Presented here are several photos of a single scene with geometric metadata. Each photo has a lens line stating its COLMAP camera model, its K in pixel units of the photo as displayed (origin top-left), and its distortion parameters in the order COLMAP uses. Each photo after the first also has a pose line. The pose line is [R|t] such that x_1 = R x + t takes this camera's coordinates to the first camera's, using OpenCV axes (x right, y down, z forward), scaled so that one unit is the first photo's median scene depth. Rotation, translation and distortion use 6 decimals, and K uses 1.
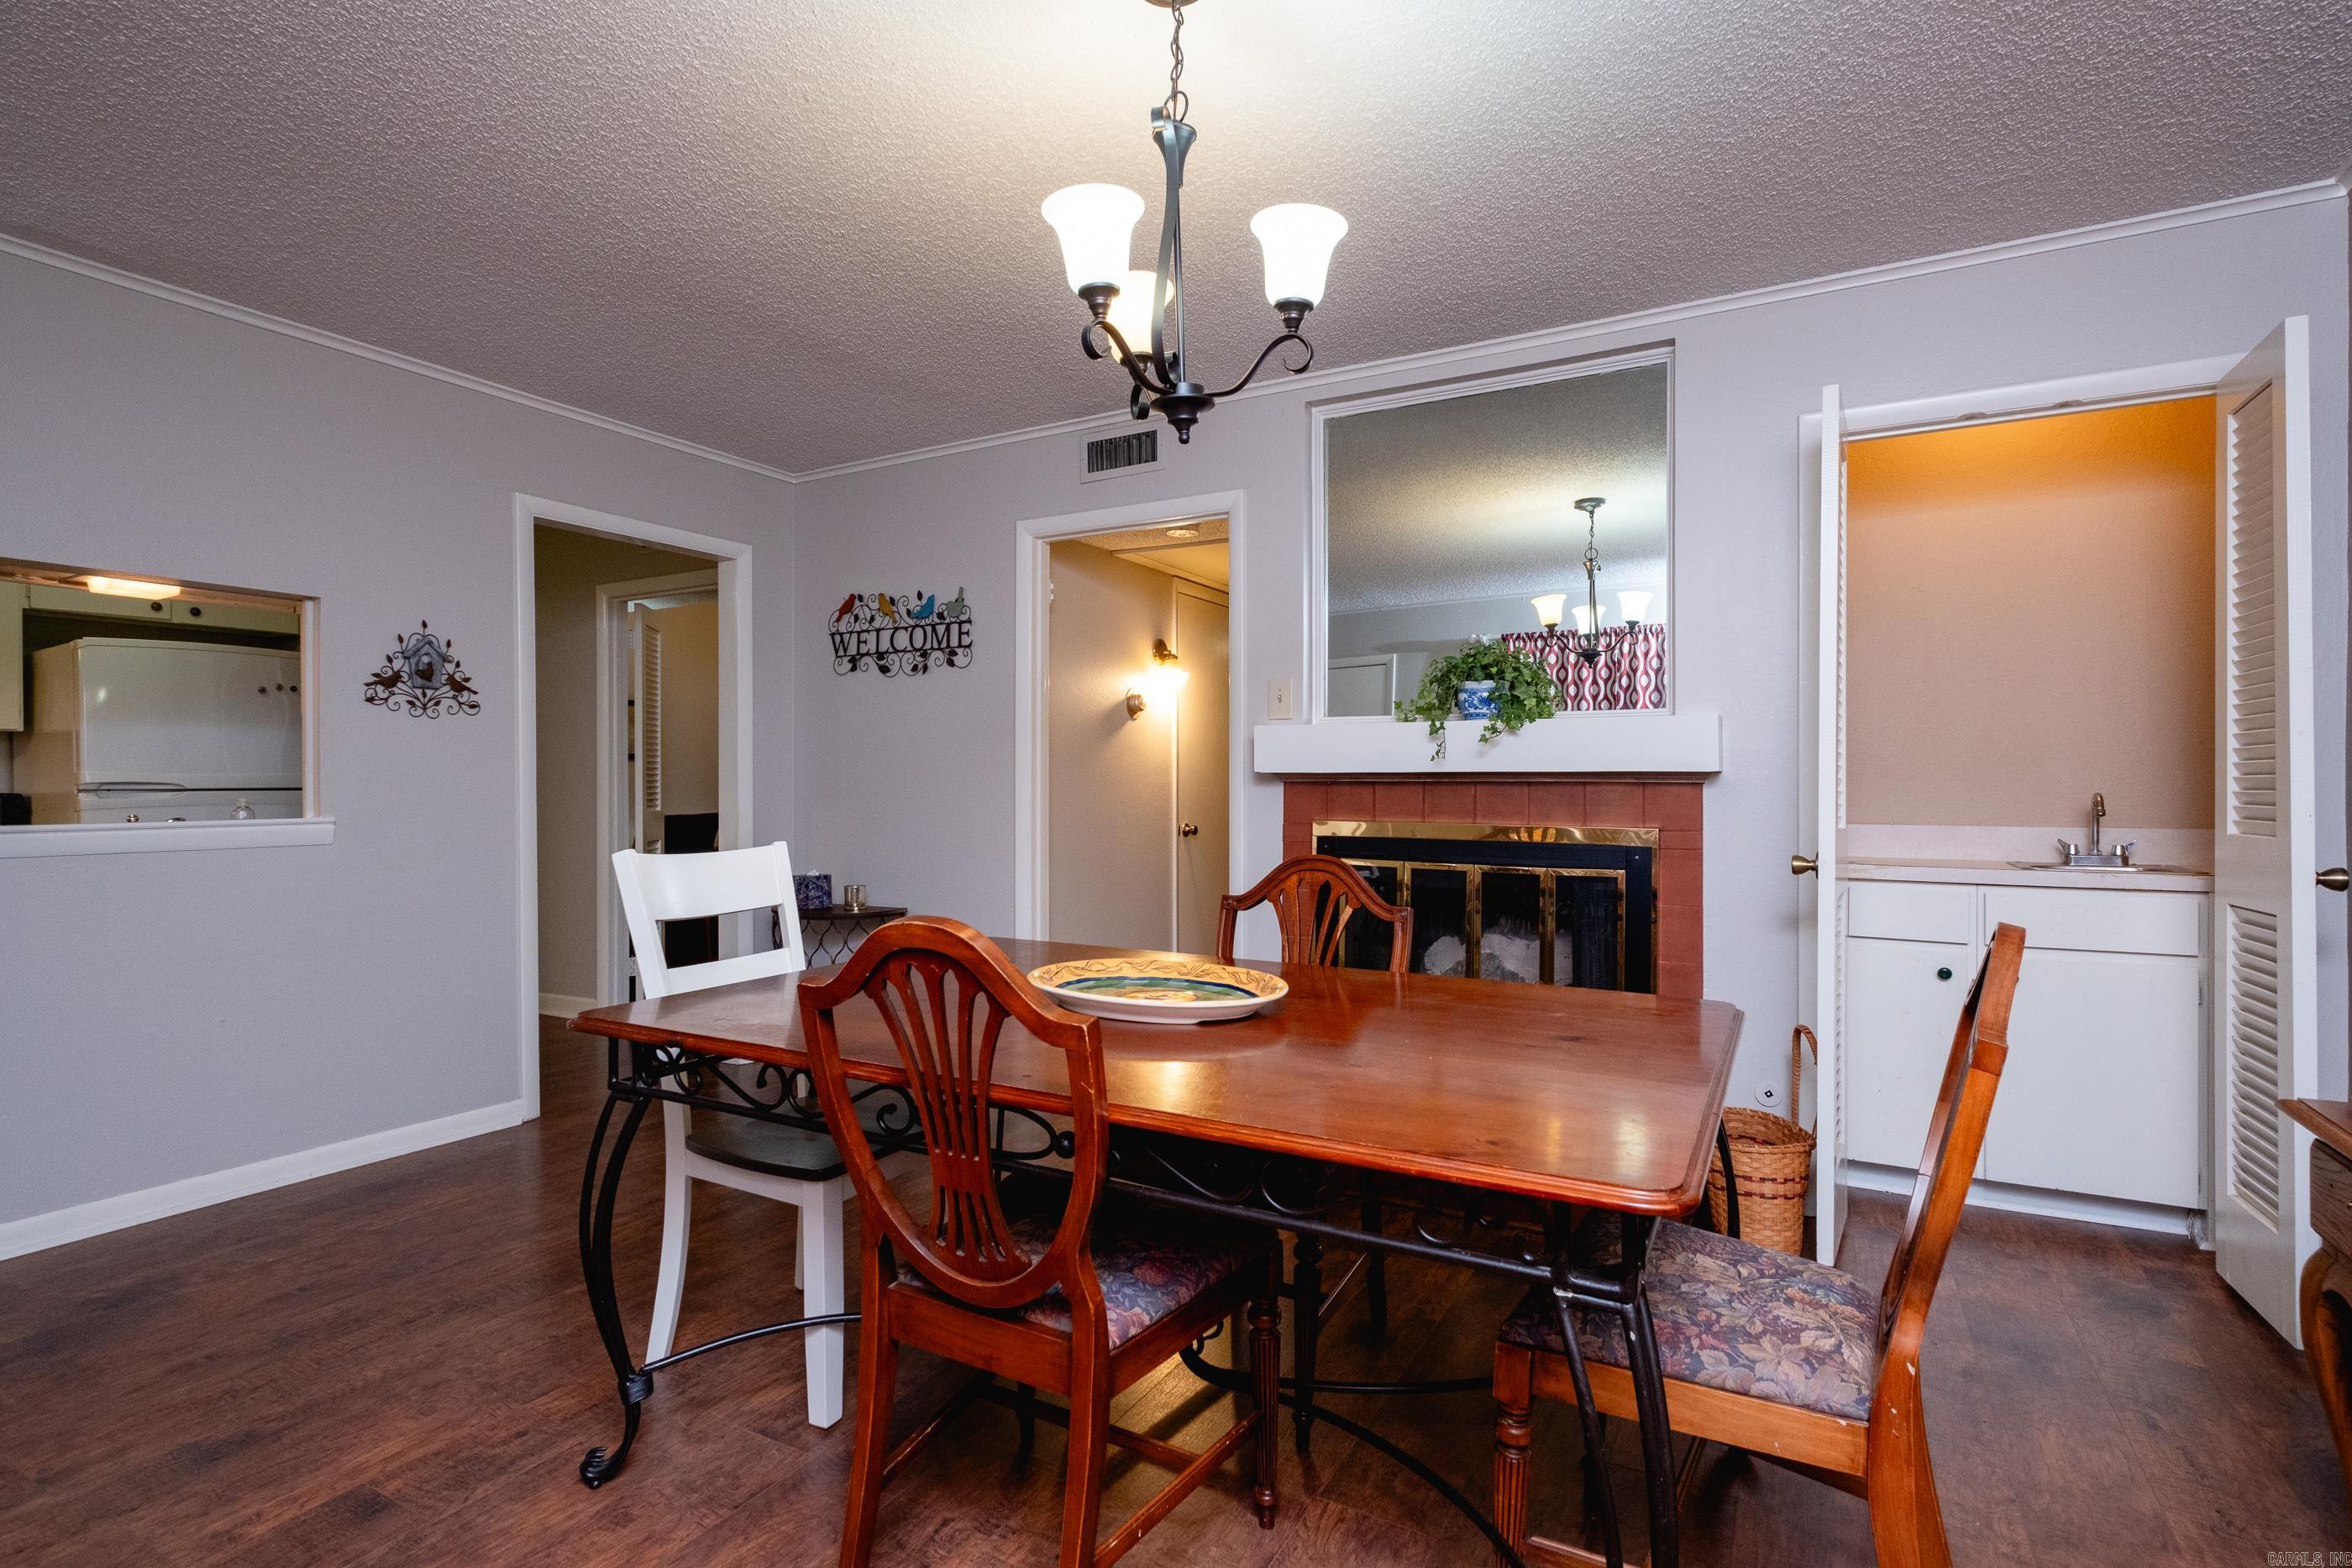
lens RADIAL K [[1128.9, 0, 1174.7], [0, 1128.9, 793.3], [0, 0, 1]] dist [-0.000239, -0.000540]
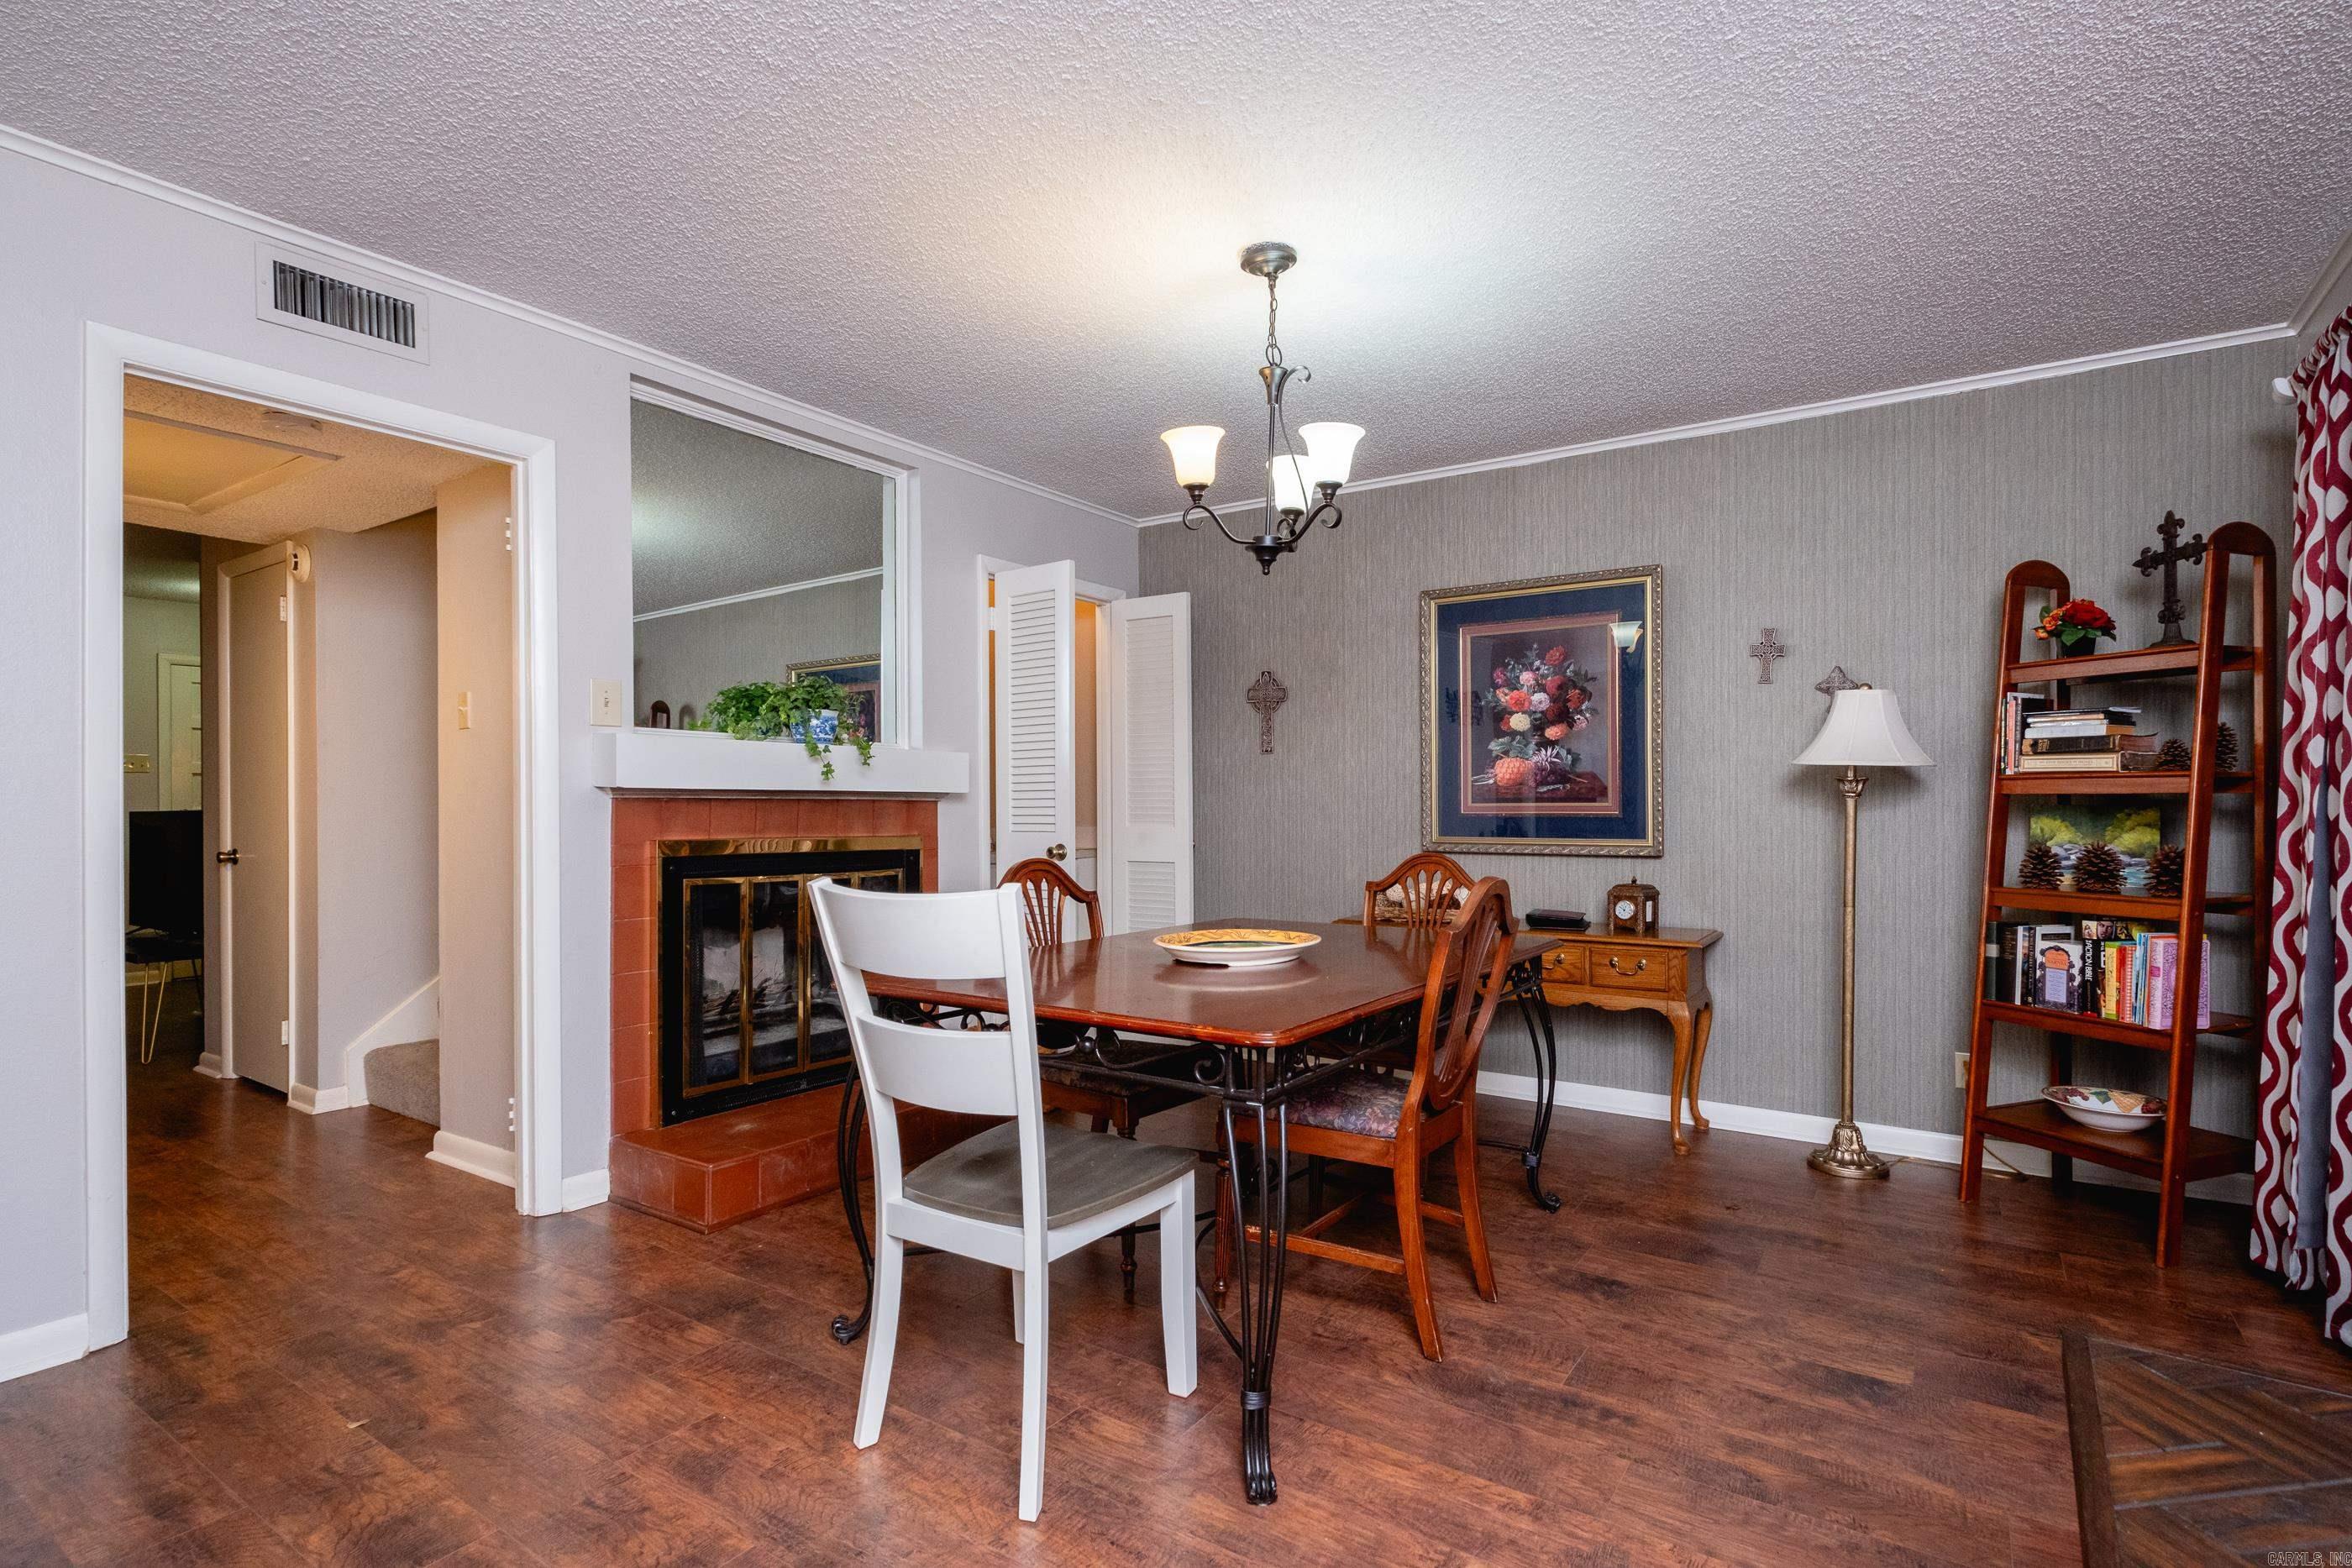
lens RADIAL K [[1136.5, 0, 1214.4], [0, 1136.5, 810.3], [0, 0, 1]] dist [0.004497, 0.000139]
pose [[0.073616, -0.006030, 0.997268, -0.829795], [0.006825, 0.999961, 0.005543, -0.002736], [-0.997263, 0.006398, 0.073655, 0.524296]]
